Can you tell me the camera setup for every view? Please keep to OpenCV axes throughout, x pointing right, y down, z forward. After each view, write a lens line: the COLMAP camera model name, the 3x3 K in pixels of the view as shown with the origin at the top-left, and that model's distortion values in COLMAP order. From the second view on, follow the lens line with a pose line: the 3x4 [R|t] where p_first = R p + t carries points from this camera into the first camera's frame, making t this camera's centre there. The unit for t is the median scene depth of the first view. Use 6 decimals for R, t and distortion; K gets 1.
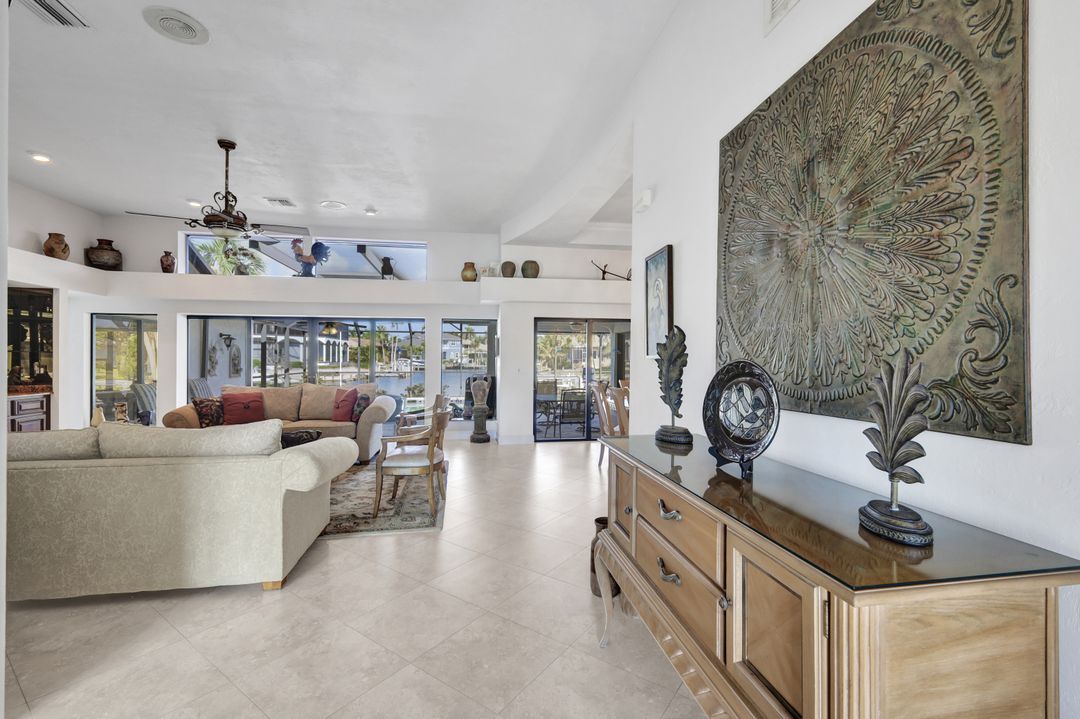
lens RADIAL K [[469.8, 0, 544.5], [0, 469.8, 354.7], [0, 0, 1]] dist [0.001661, 0.000228]
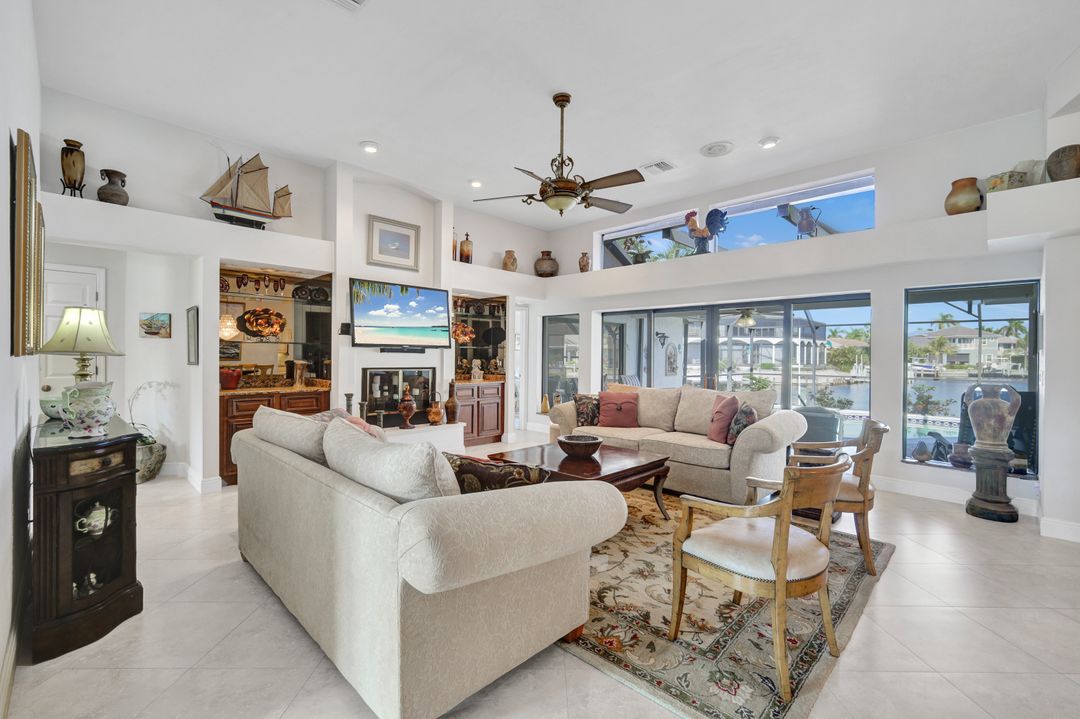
lens RADIAL K [[467.7, 0, 543.3], [0, 467.7, 352.7], [0, 0, 1]] dist [0.001112, 0.000288]
pose [[0.583338, -0.001834, -0.812228, -0.005486], [-0.005039, 0.999970, -0.005877, 0.011388], [0.812214, 0.007521, 0.583311, 0.330727]]
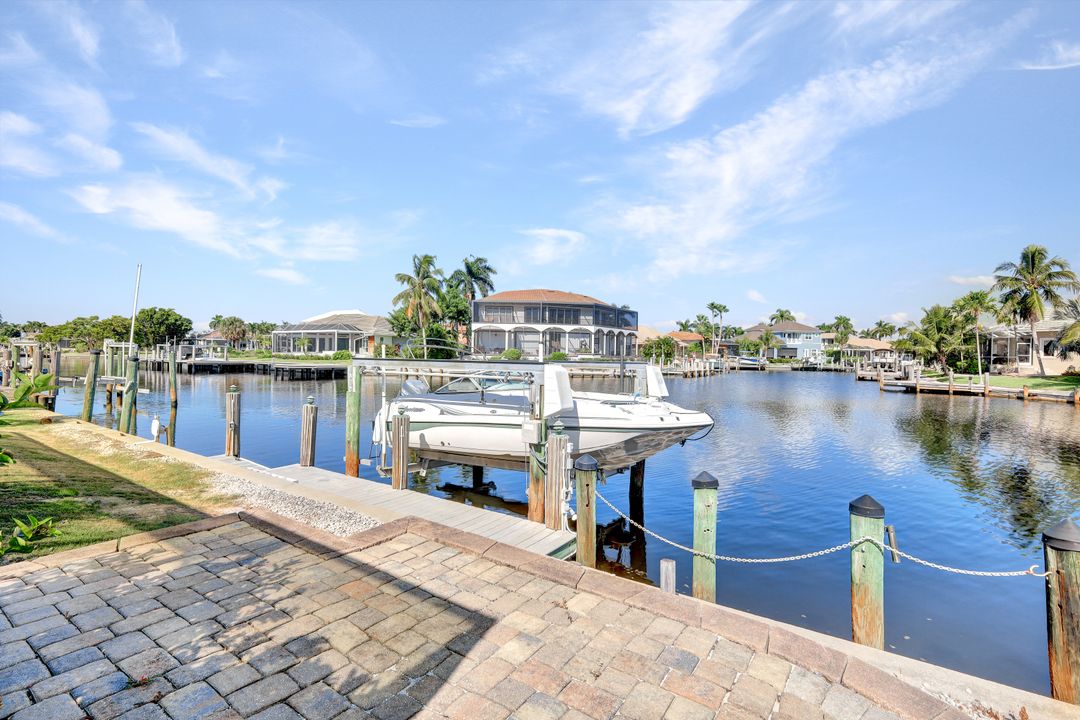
lens RADIAL K [[491.4, 0, 541.1], [0, 491.4, 355.5], [0, 0, 1]] dist [0.001200, 0.000945]
pose [[0.731291, 0.013962, -0.681923, 0.668880], [-0.012178, 0.999898, 0.007413, 0.106628], [0.681957, 0.002884, 0.731386, 2.511695]]
